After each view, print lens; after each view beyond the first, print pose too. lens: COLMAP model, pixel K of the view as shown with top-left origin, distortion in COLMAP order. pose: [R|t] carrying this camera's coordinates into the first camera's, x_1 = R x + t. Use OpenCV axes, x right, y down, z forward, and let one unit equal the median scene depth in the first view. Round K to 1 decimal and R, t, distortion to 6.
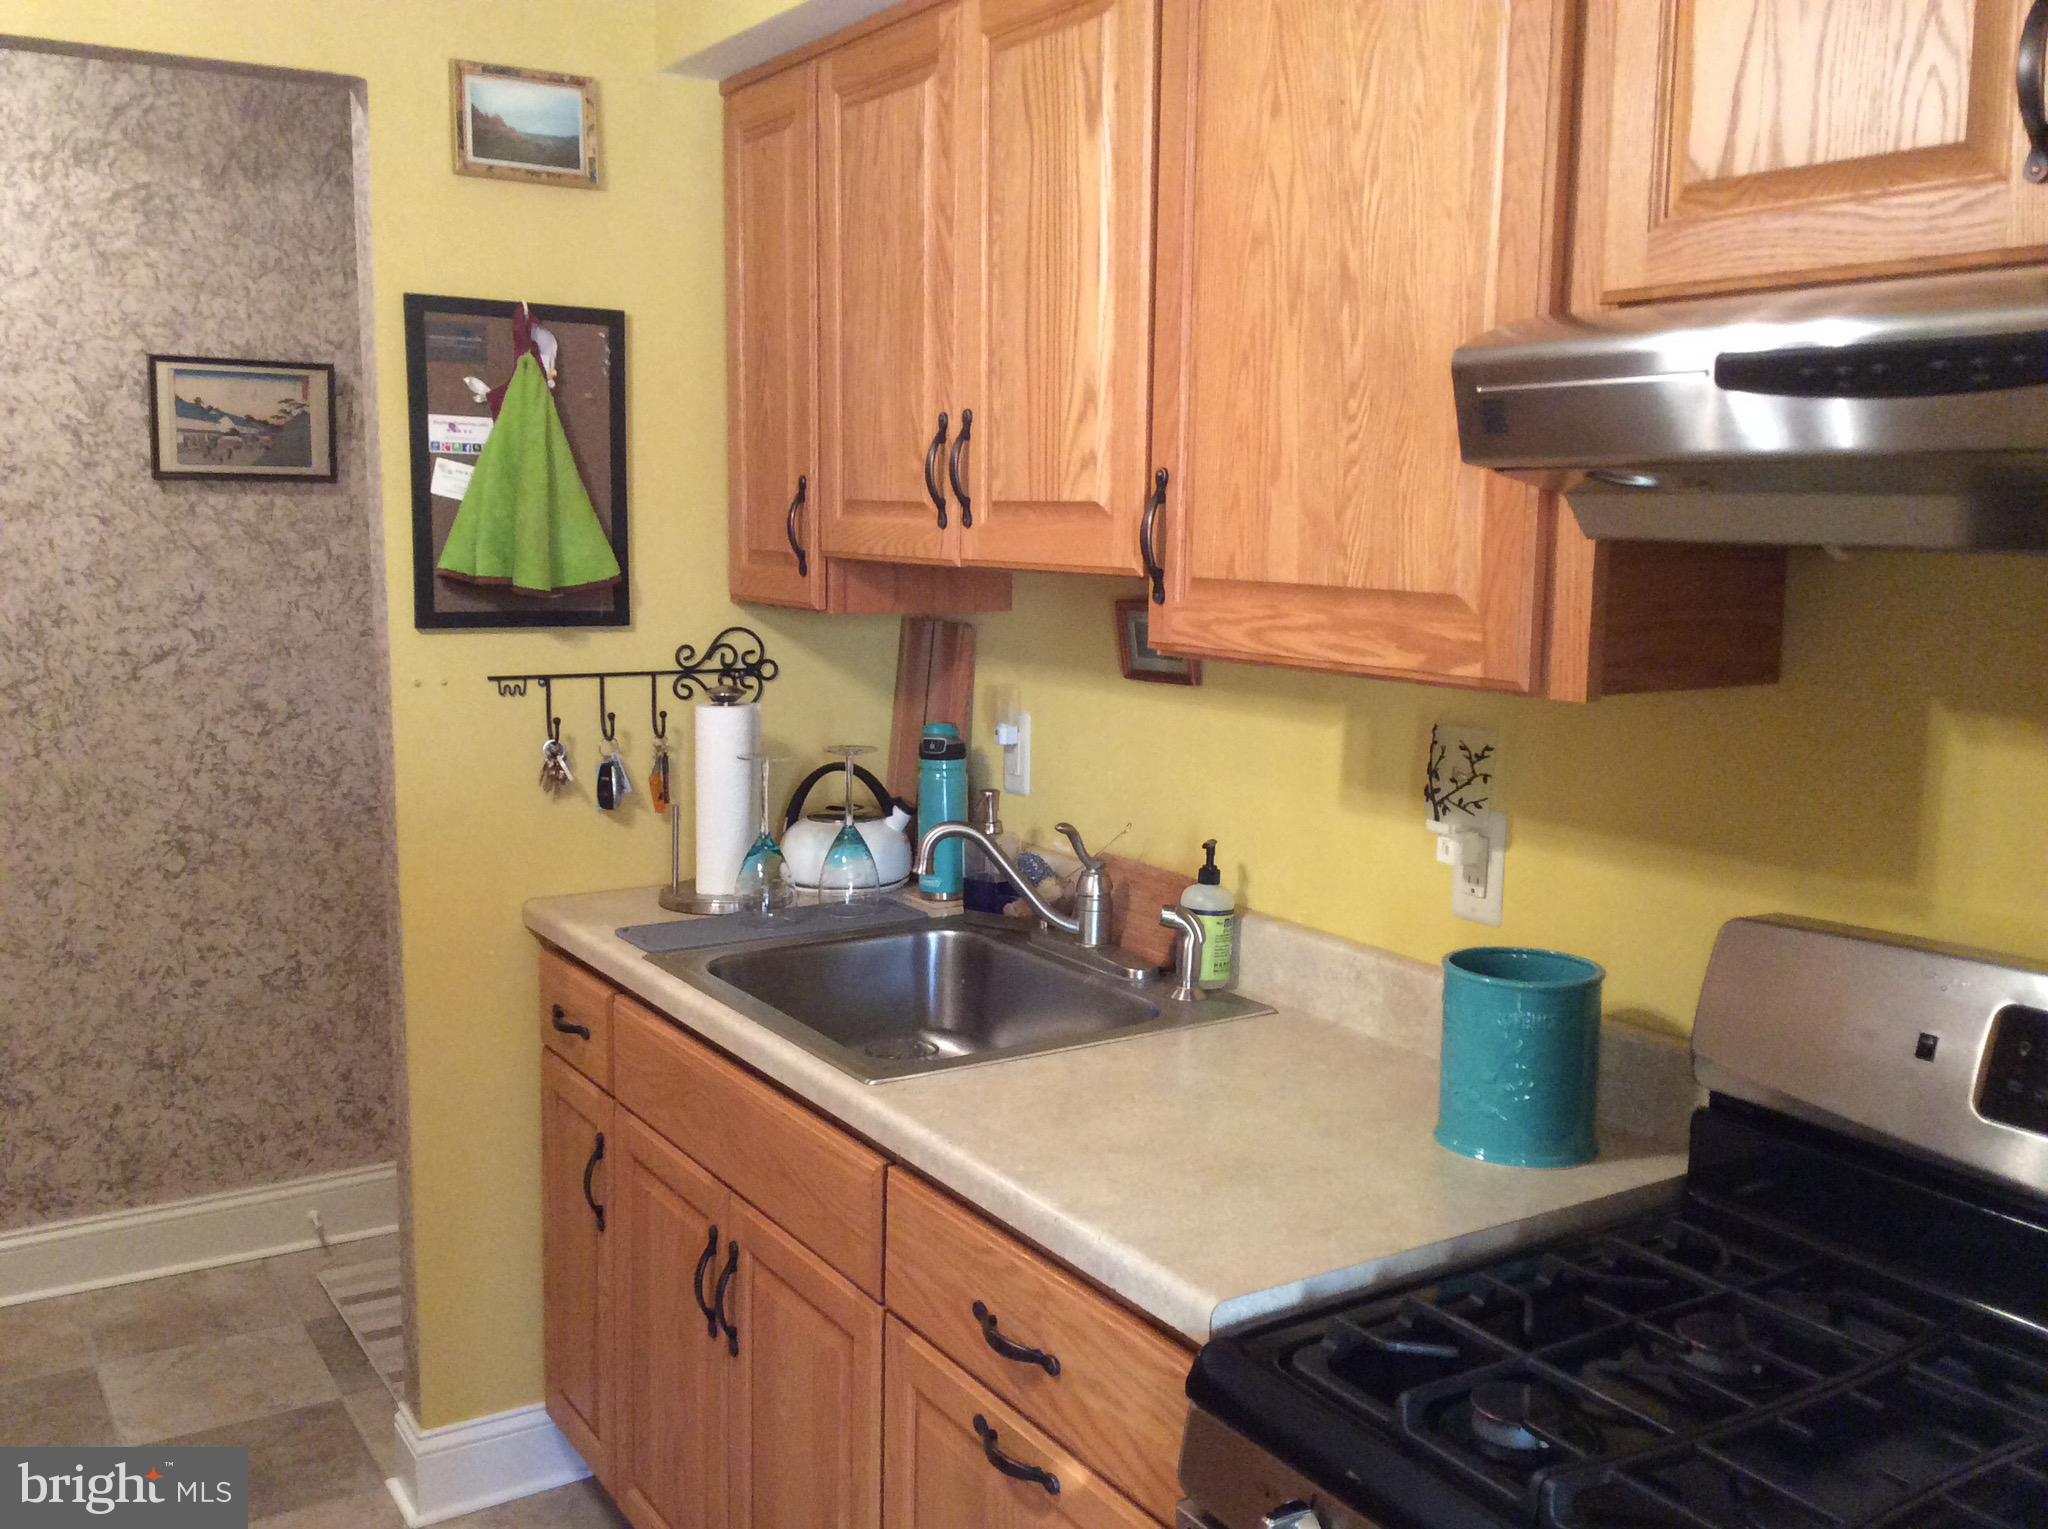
lens RADIAL K [[1901.4, 0, 1071.3], [0, 1901.4, 764.7], [0, 0, 1]] dist [0.104329, -0.199014]
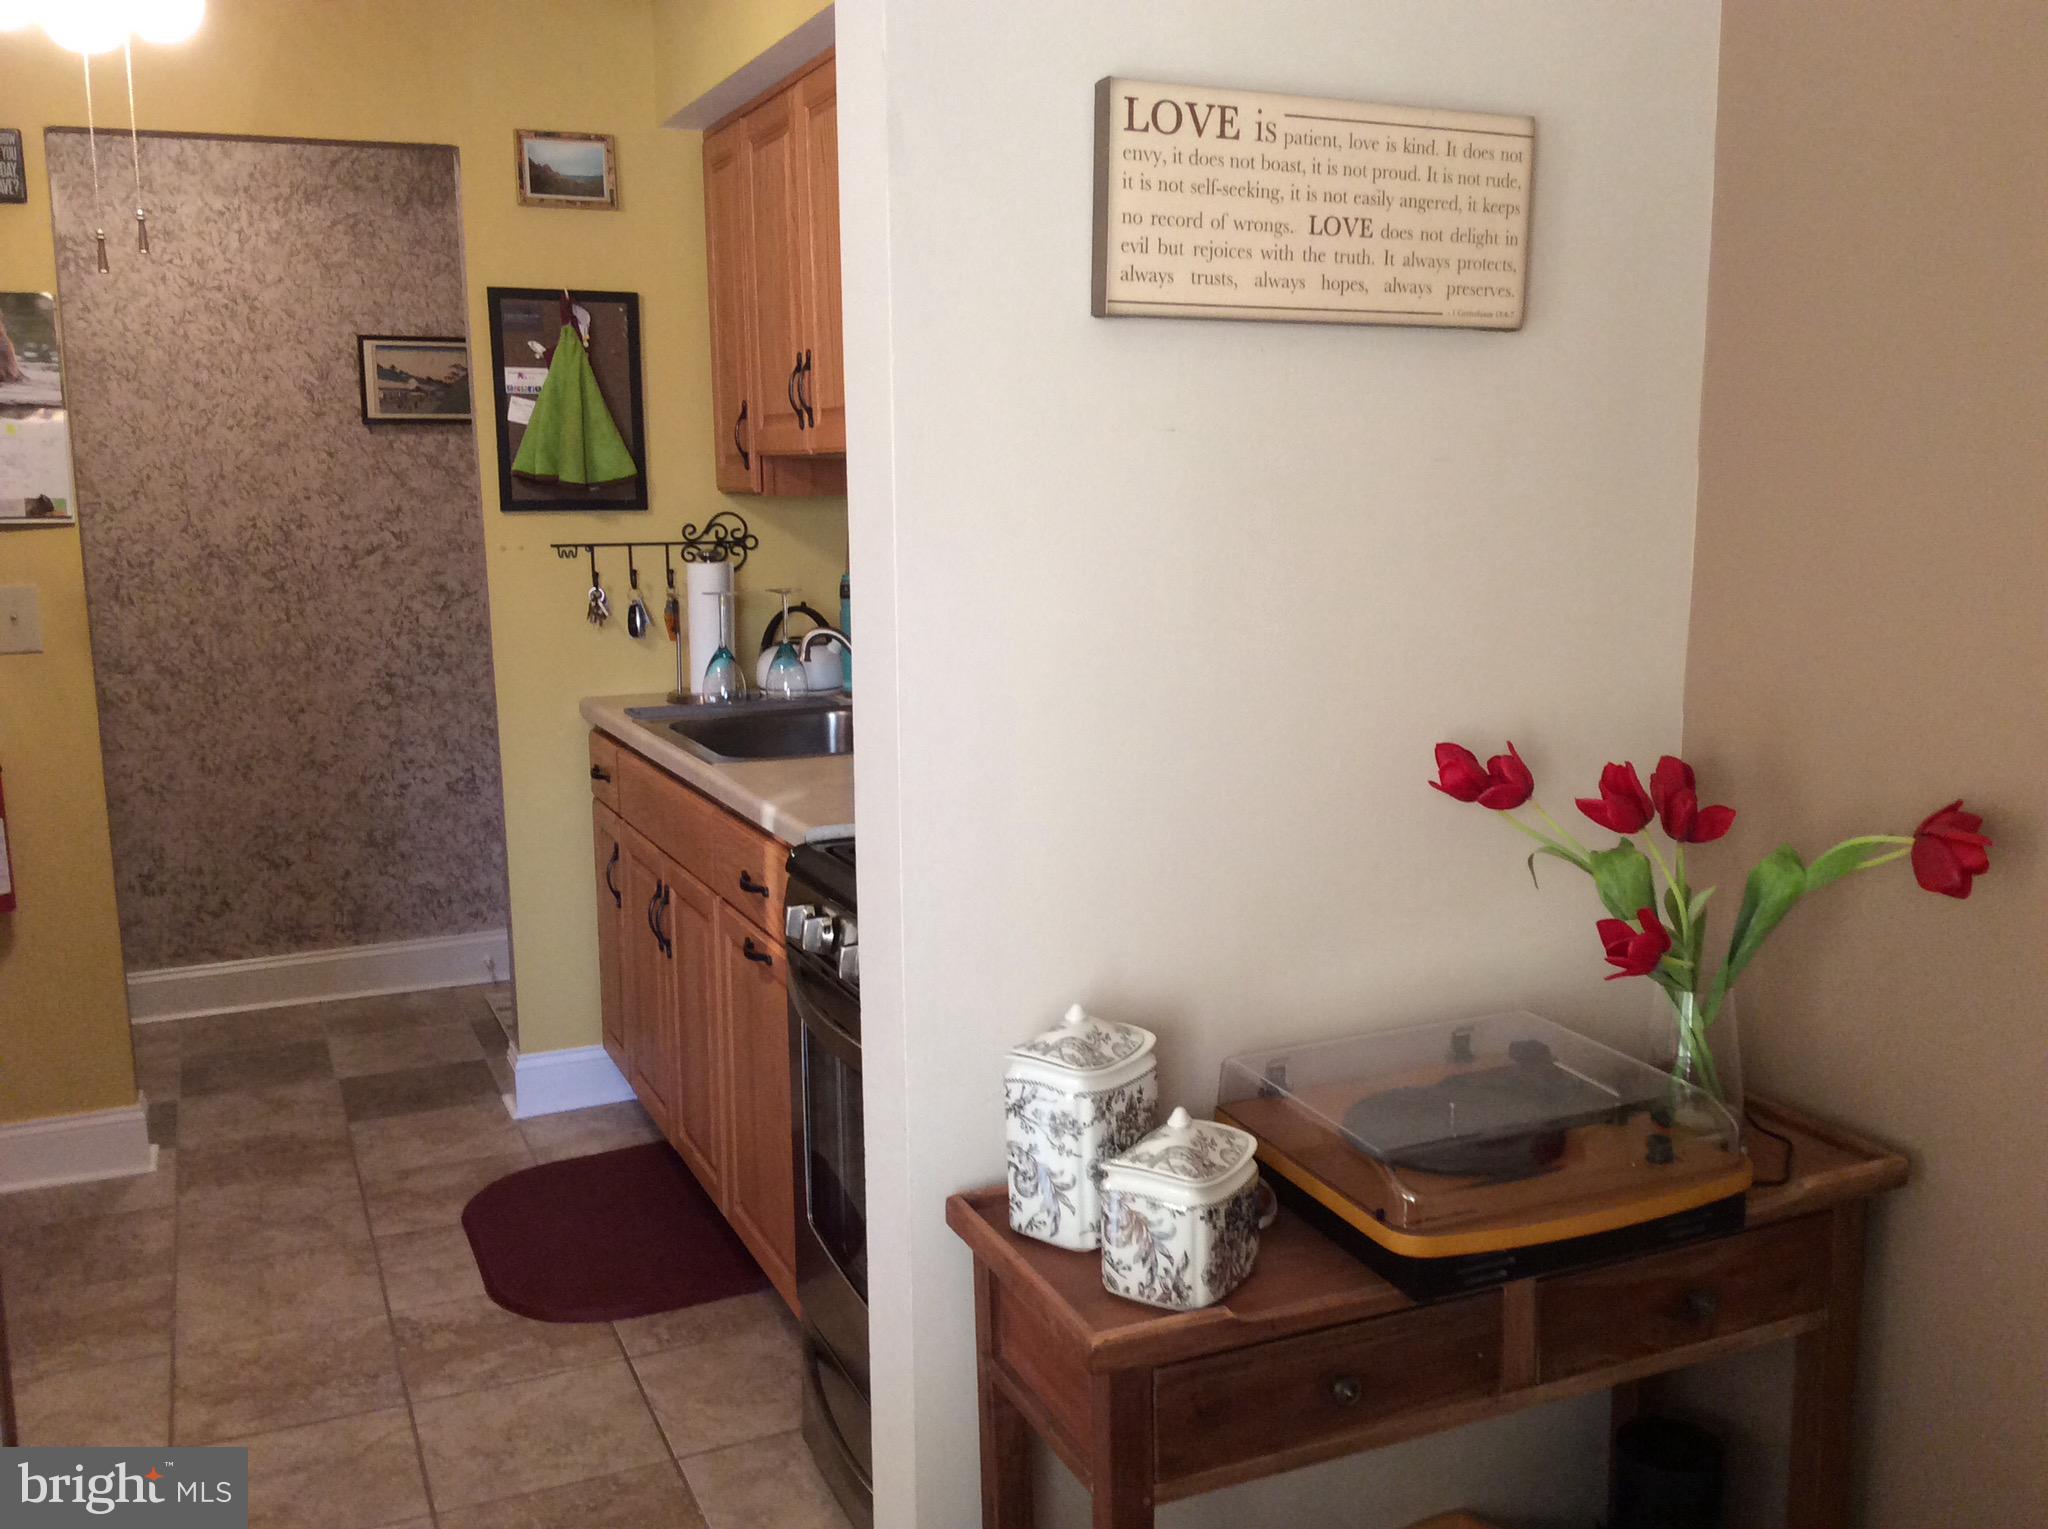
lens RADIAL K [[1901.4, 0, 1071.3], [0, 1901.4, 764.7], [0, 0, 1]] dist [0.104329, -0.199014]
pose [[0.988602, -0.001512, -0.150543, 0.250575], [0.004395, 0.999813, 0.018818, 0.077798], [0.150486, -0.019266, 0.988424, -0.322532]]
